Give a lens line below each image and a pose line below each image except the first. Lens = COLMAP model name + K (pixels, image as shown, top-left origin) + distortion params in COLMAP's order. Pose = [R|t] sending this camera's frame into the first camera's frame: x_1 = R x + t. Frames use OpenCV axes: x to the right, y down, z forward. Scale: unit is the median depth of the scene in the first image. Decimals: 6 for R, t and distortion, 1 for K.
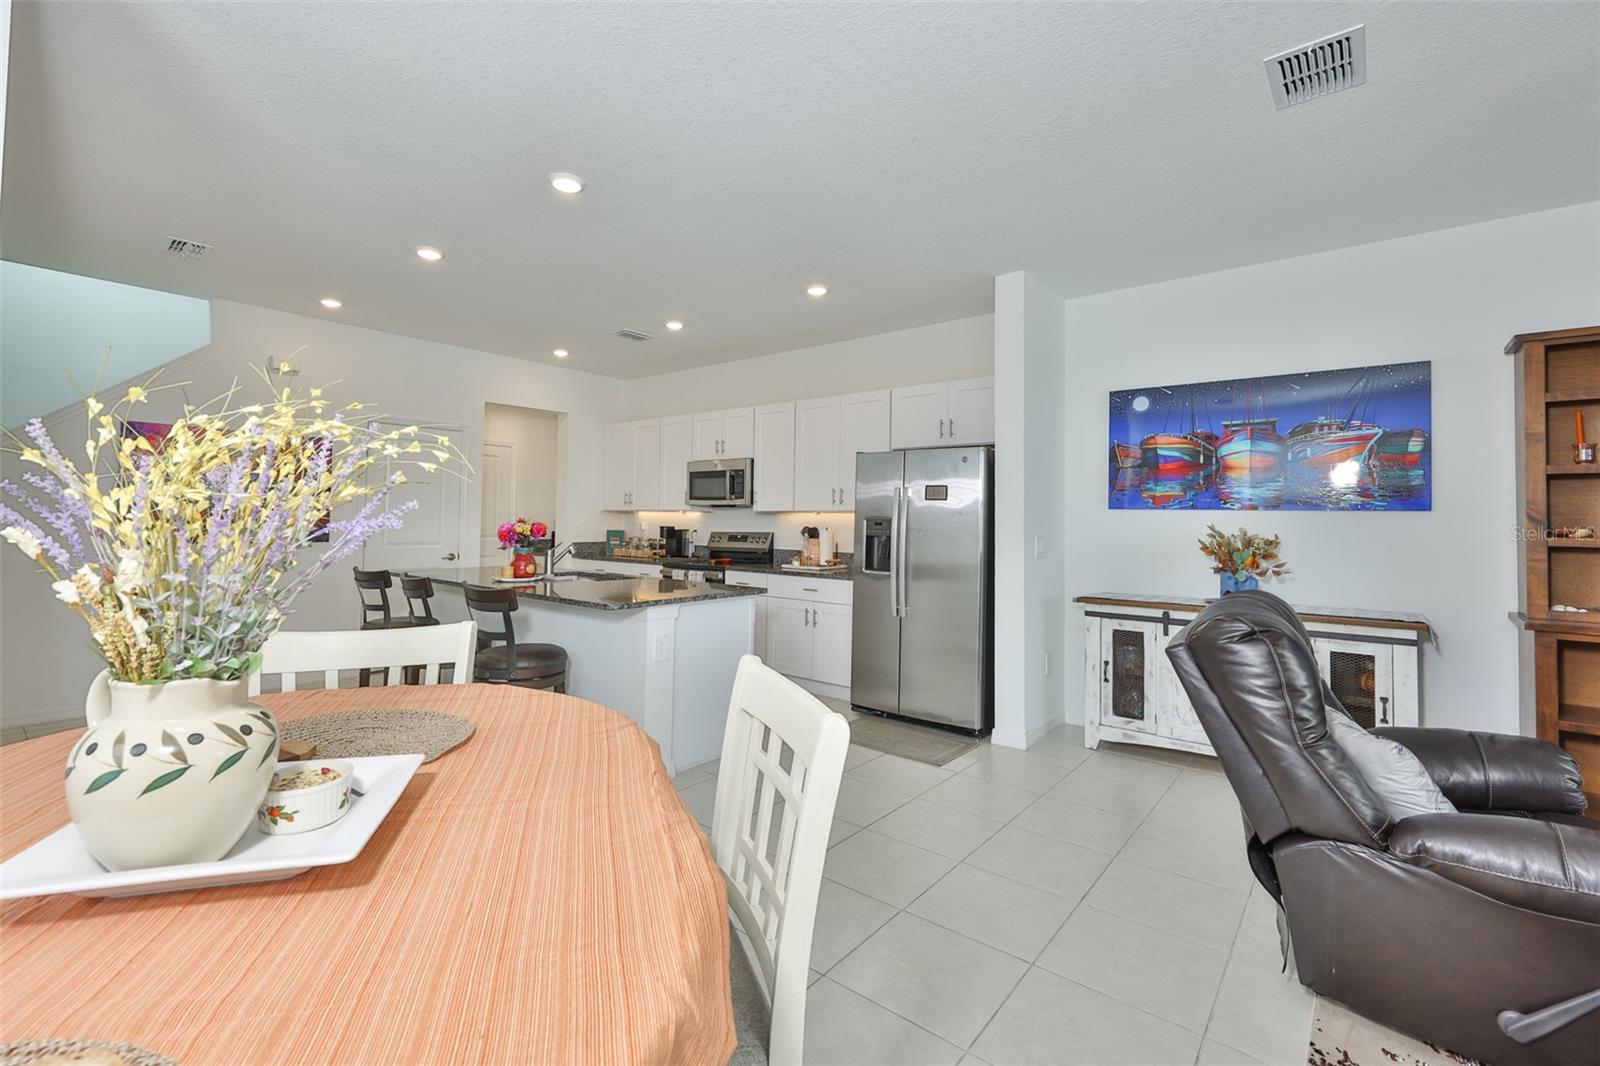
lens RADIAL K [[683.0, 0, 793.4], [0, 683.0, 501.3], [0, 0, 1]] dist [-0.006222, 0.000614]
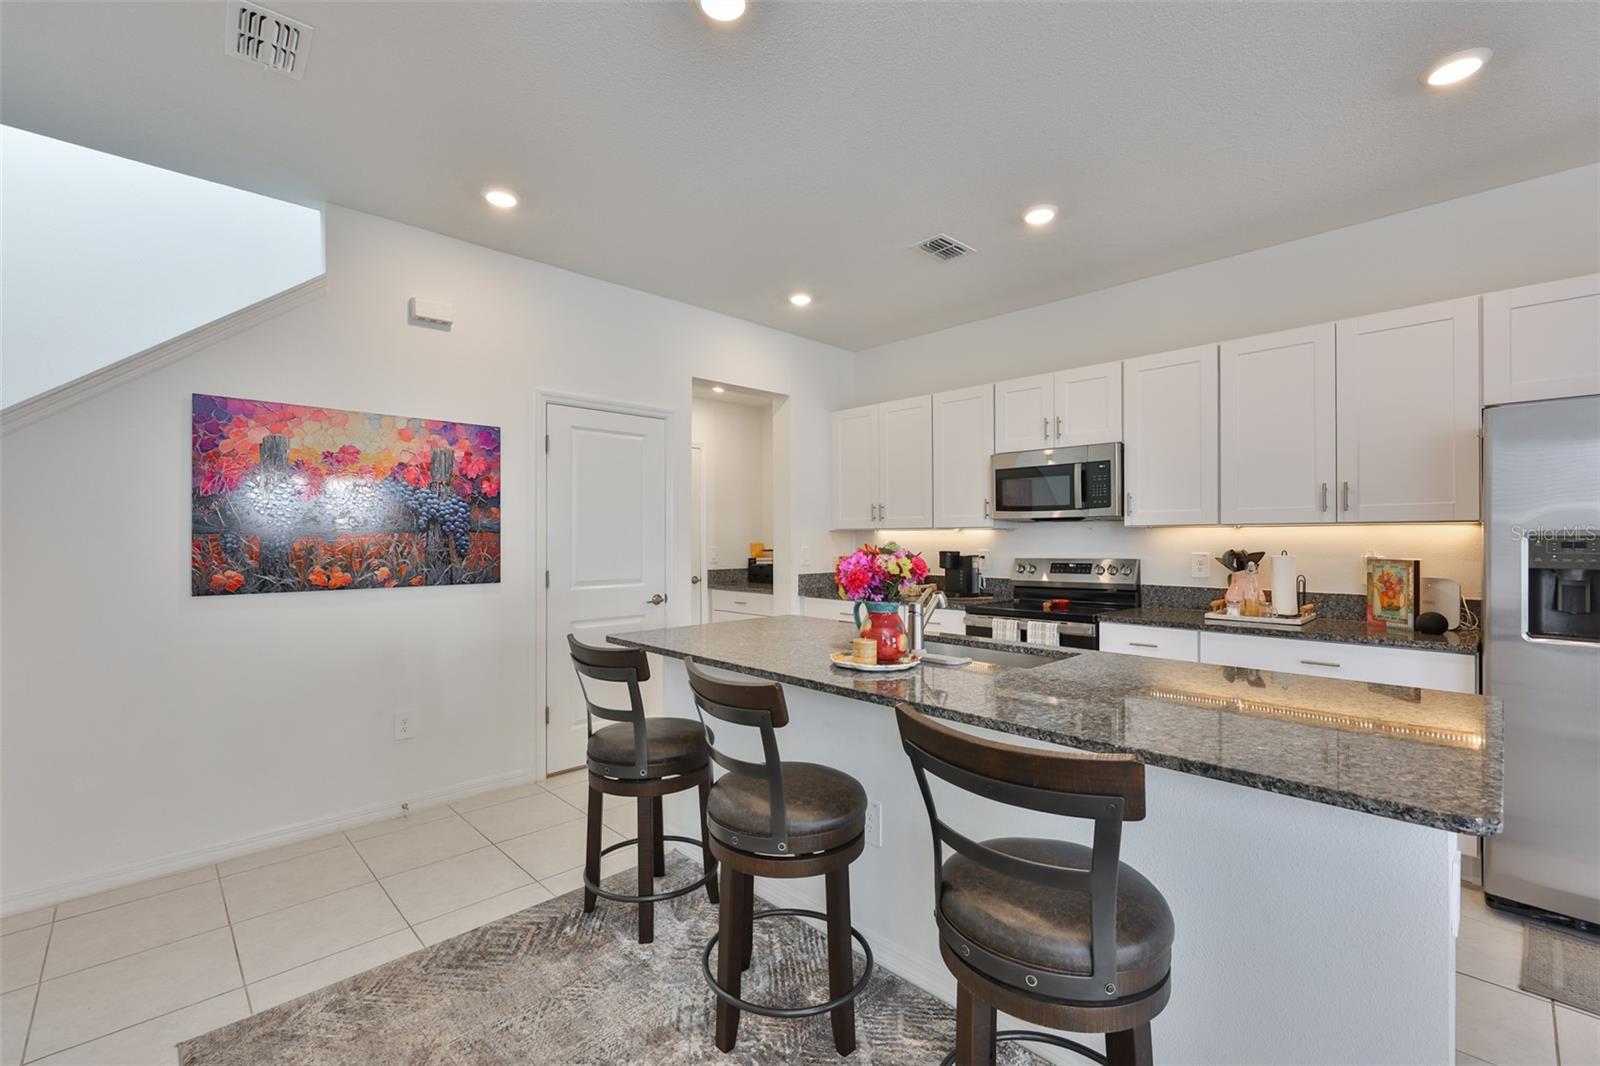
lens RADIAL K [[683.0, 0, 788.5], [0, 683.0, 535.7], [0, 0, 1]] dist [-0.006222, 0.000614]
pose [[0.990766, -0.018203, -0.134356, -0.412458], [0.021686, 0.999465, 0.024501, 0.001660], [0.133838, -0.027188, 0.990630, 0.486619]]
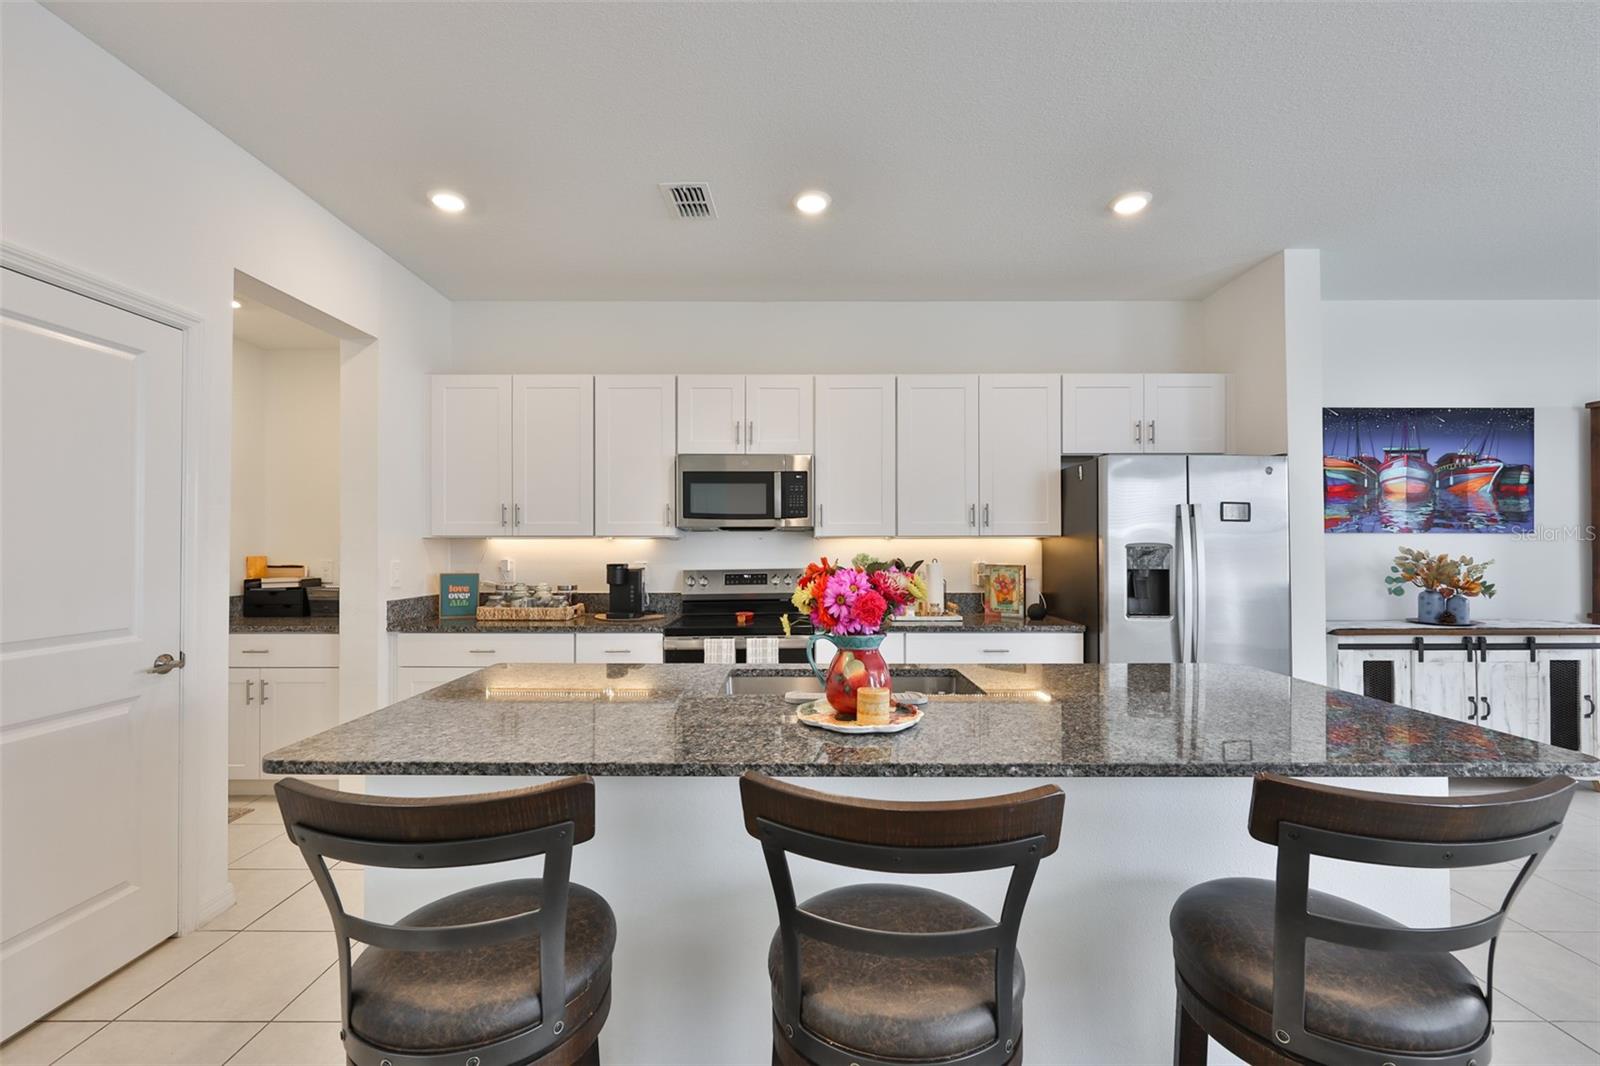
lens RADIAL K [[683.0, 0, 791.3], [0, 683.0, 540.5], [0, 0, 1]] dist [-0.006222, 0.000614]
pose [[0.779333, -0.011864, 0.626497, -0.704157], [-0.005236, 0.999663, 0.025445, 0.002669], [-0.626588, -0.023110, 0.779008, 0.745444]]
